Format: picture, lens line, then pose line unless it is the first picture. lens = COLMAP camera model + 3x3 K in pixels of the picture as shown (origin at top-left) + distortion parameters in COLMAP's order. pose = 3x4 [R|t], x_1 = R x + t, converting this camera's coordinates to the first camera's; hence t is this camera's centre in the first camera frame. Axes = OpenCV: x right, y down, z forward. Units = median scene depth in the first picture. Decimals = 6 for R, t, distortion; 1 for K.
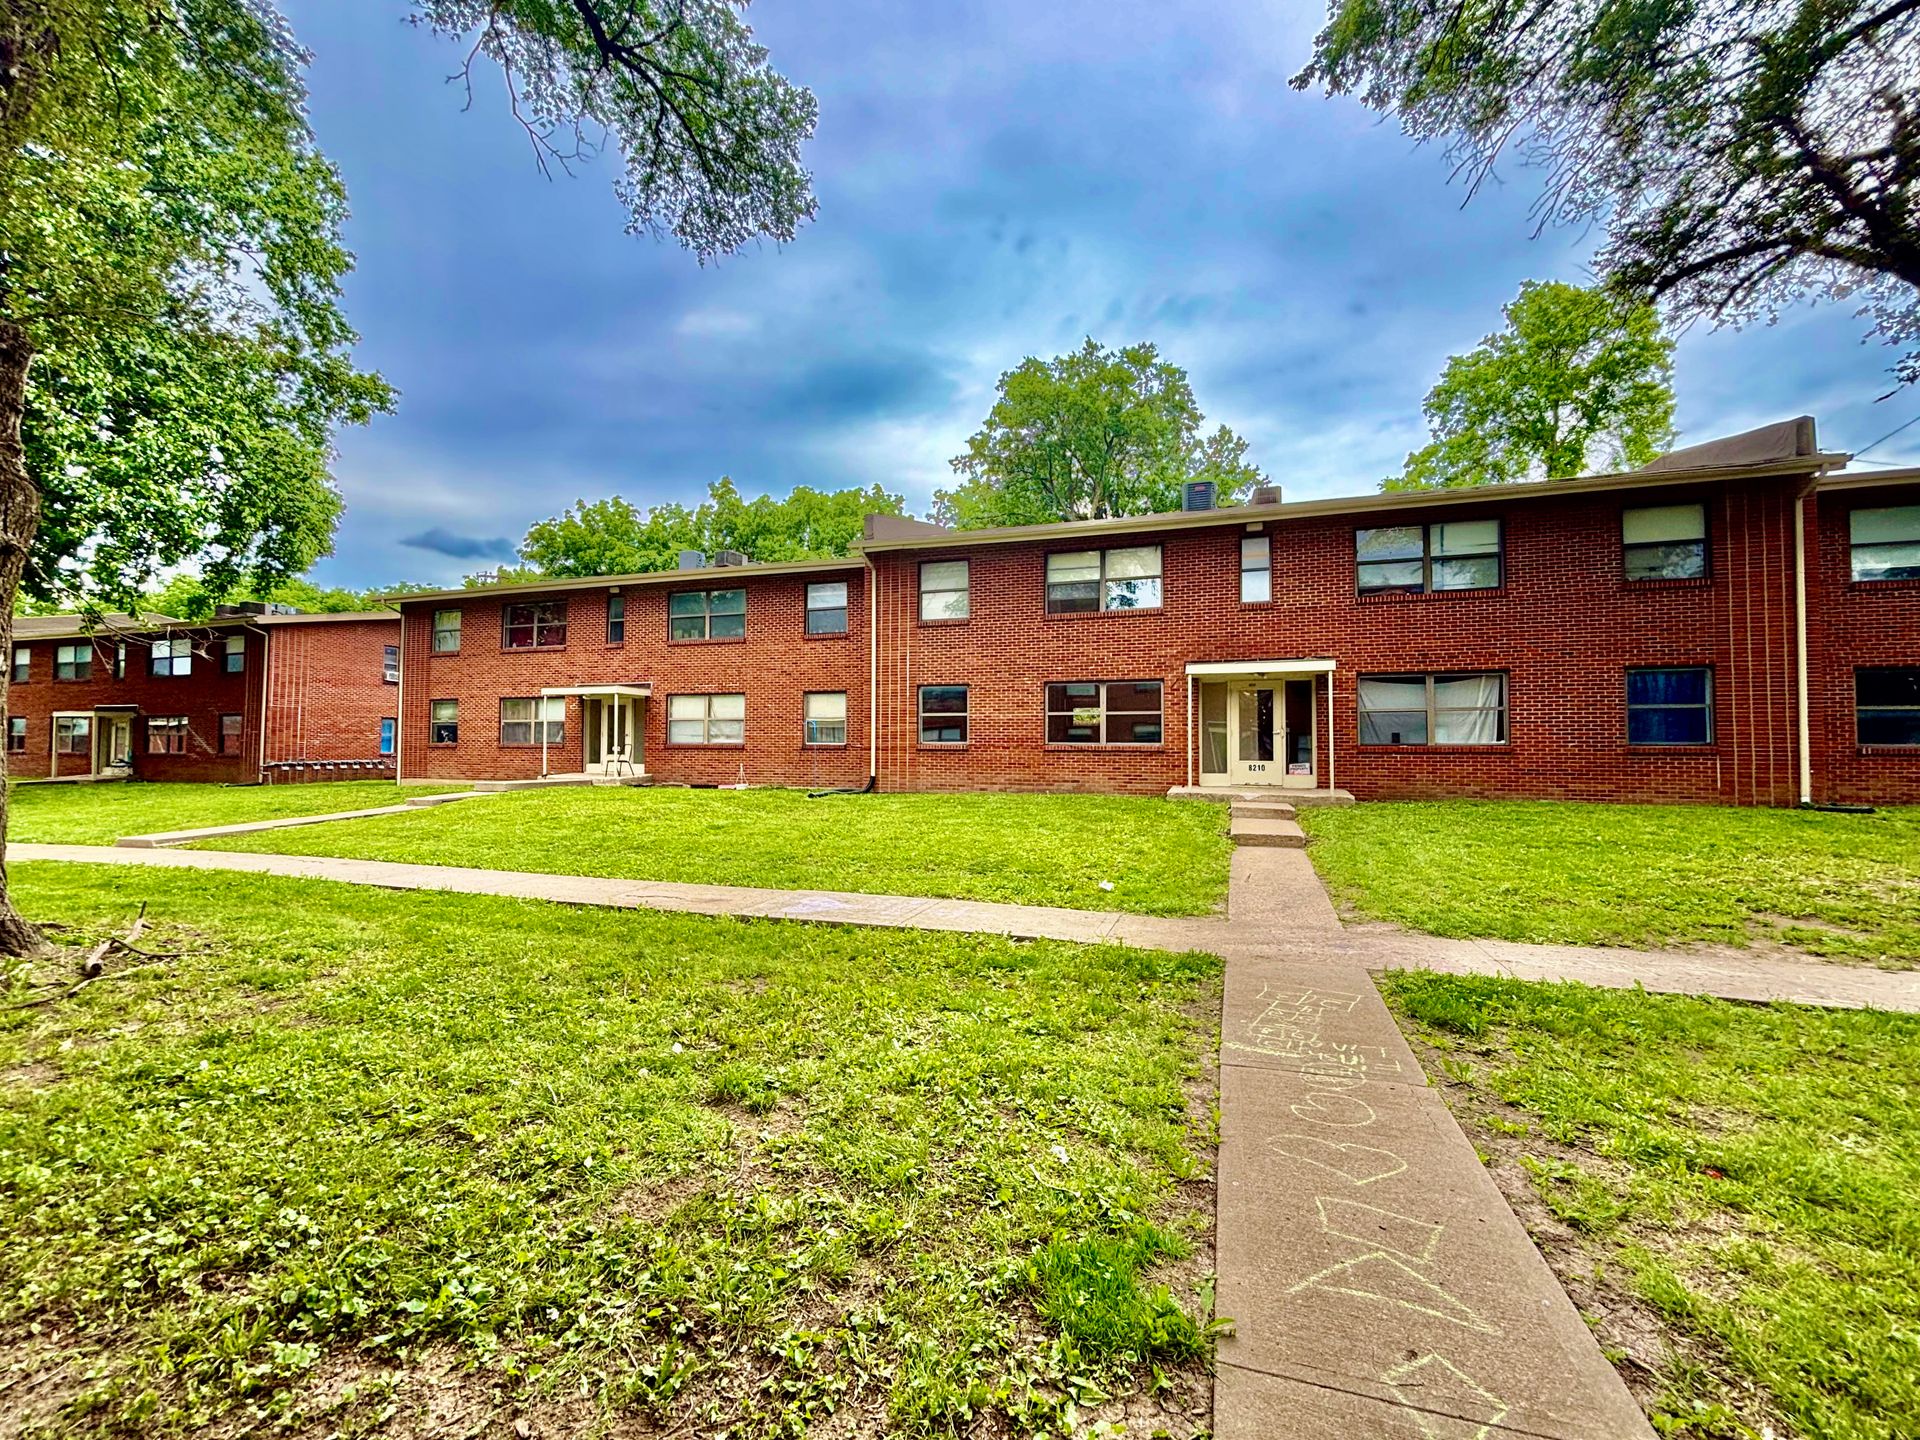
lens RADIAL K [[776.5, 0, 960.0], [0, 776.5, 720.0], [0, 0, 1]] dist [0.000811, 0.000130]
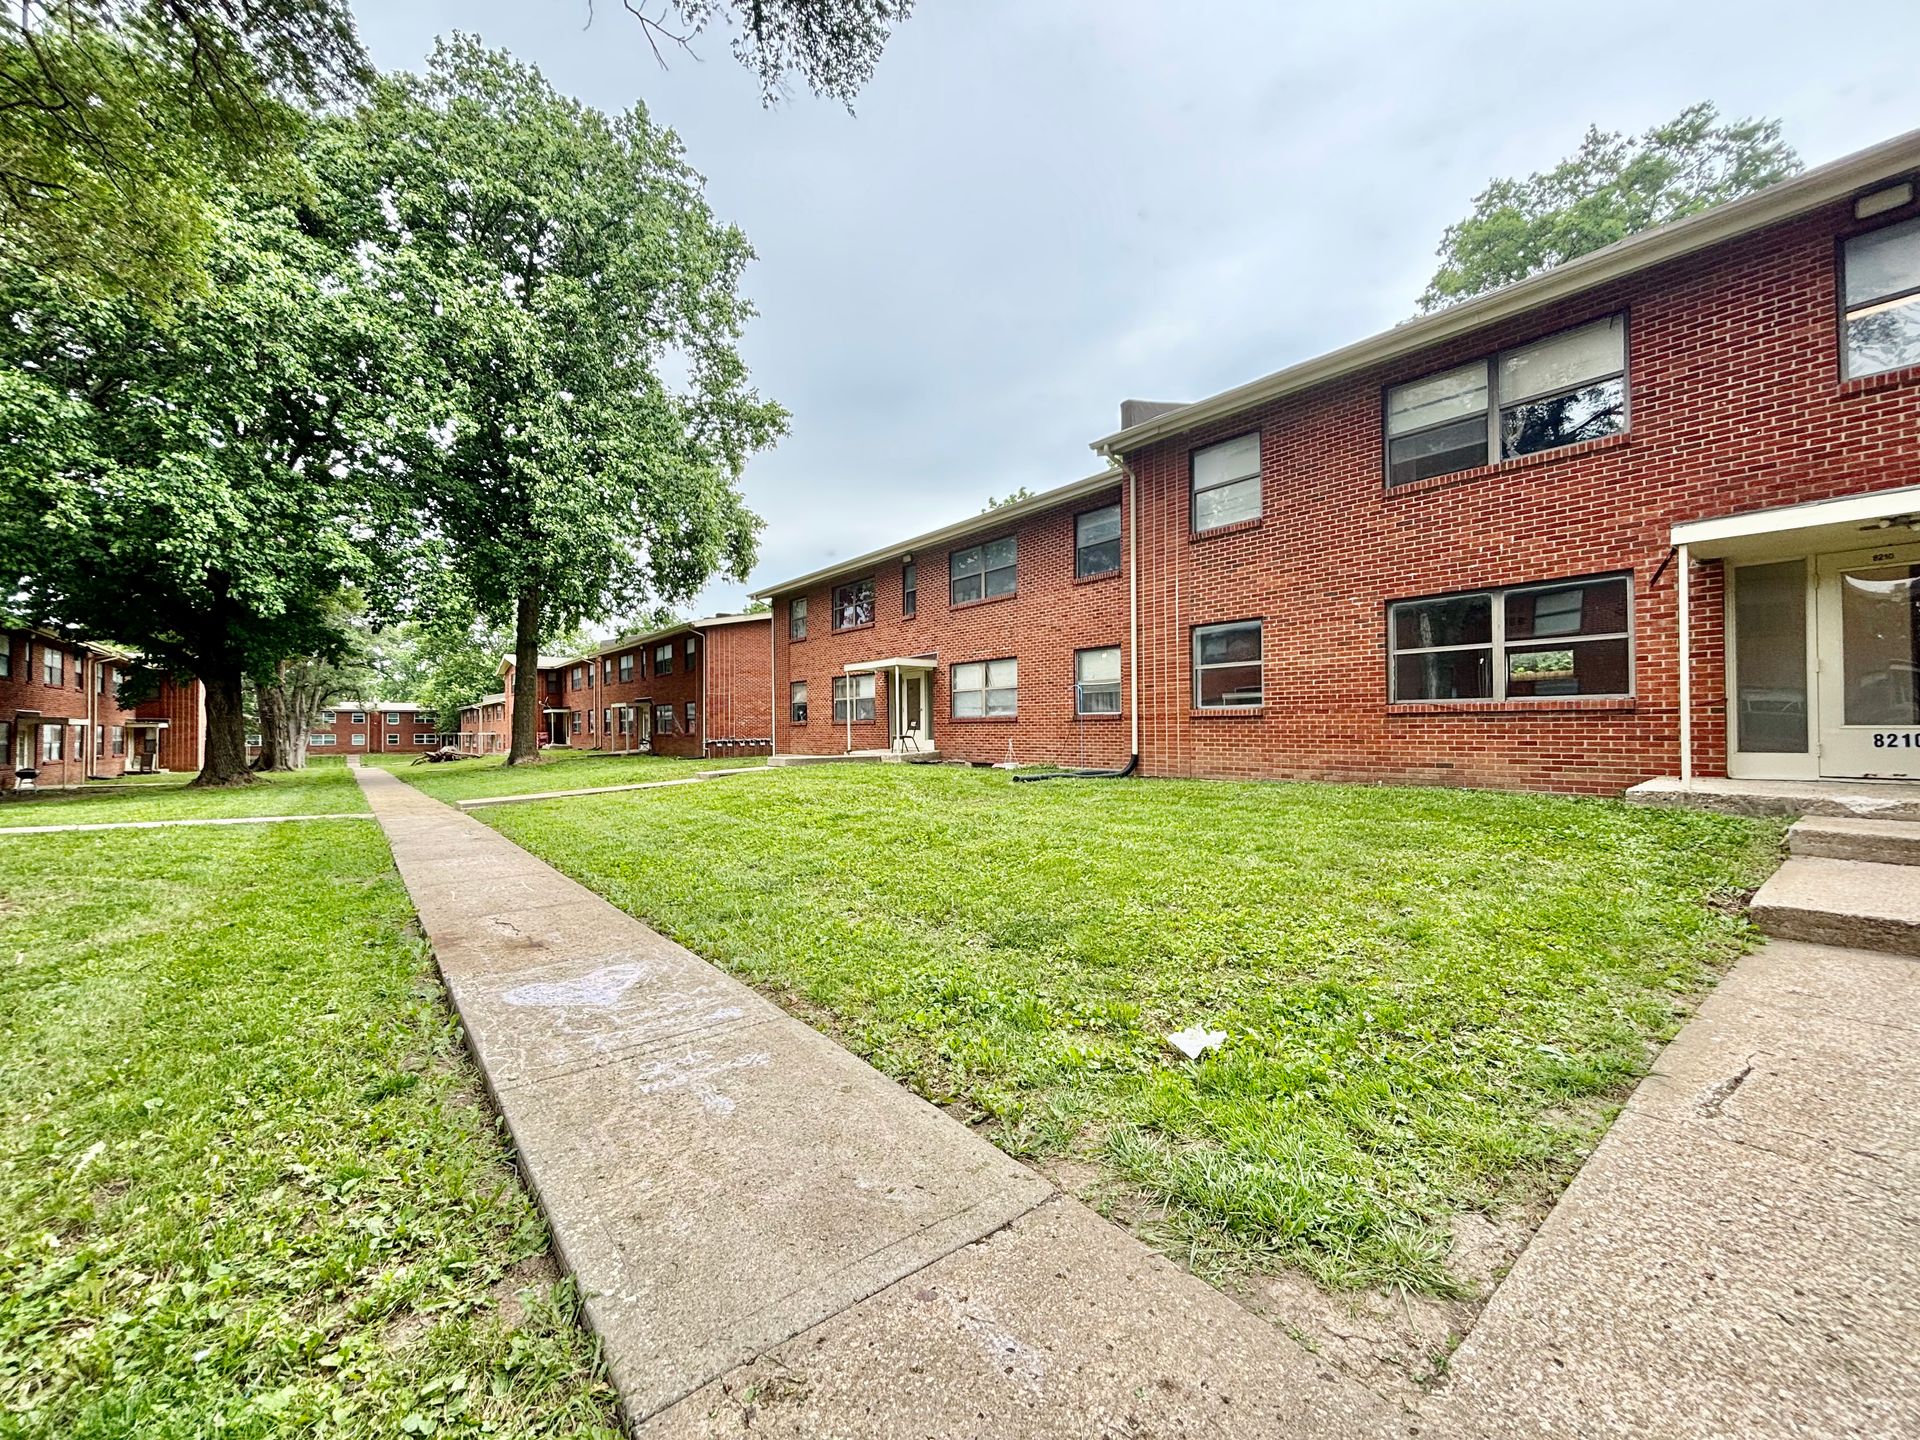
lens RADIAL K [[765.7, 0, 960.0], [0, 765.7, 720.0], [0, 0, 1]] dist [-0.001164, -0.000058]
pose [[0.844419, -0.015521, -0.535458, 0.118655], [0.027898, 0.999498, 0.015023, 0.020465], [0.534956, -0.027624, 0.844428, 0.251071]]
